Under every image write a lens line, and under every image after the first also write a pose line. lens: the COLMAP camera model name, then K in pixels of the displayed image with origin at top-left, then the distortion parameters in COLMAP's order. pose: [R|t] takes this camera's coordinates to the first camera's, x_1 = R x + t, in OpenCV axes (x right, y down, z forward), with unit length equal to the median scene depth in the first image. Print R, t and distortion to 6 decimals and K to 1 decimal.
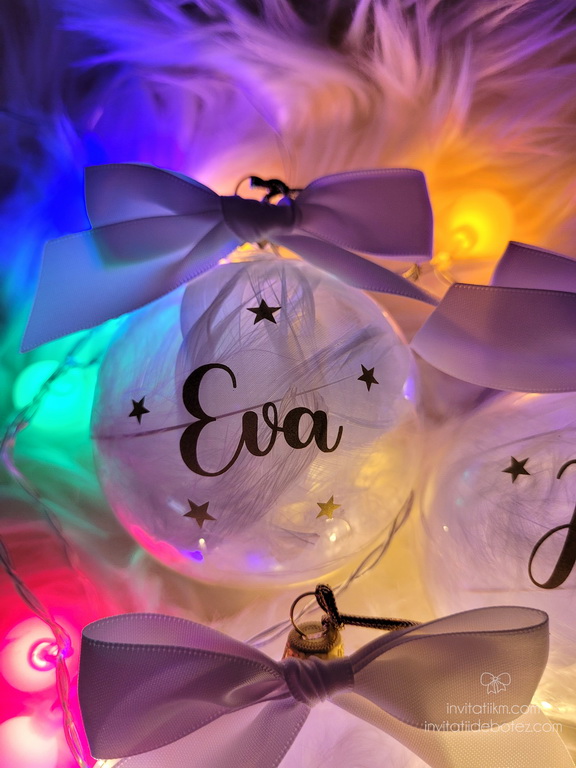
lens RADIAL K [[622.6, 0, 283.2], [0, 622.6, 385.0], [0, 0, 1]] dist [-0.047446, 0.012662]
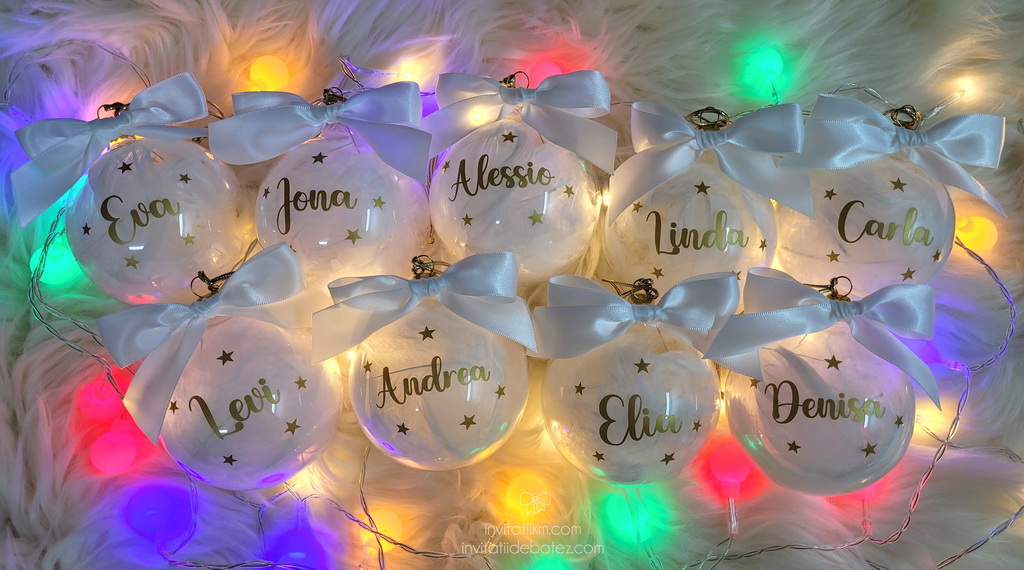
lens RADIAL K [[792.1, 0, 523.0], [0, 792.1, 287.8], [0, 0, 1]] dist [0.001858, 0.007101]
pose [[0.915486, -0.379540, 0.133548, 0.673597], [0.372752, 0.925008, 0.073595, 0.555372], [-0.151465, -0.017594, 0.988306, -1.858005]]
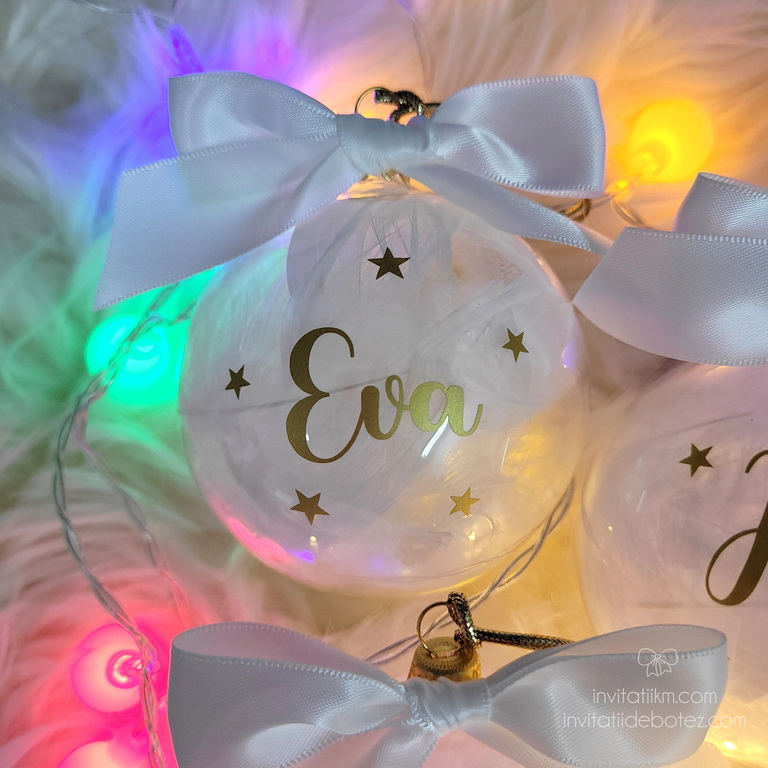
lens RADIAL K [[817.7, 0, 386.8], [0, 817.7, 383.5], [0, 0, 1]] dist [-0.030352, 0.000000]
pose [[0.998772, 0.010046, -0.048522, 0.019324], [-0.006938, 0.997938, 0.063808, -0.026994], [0.049063, -0.063393, 0.996782, -0.075256]]
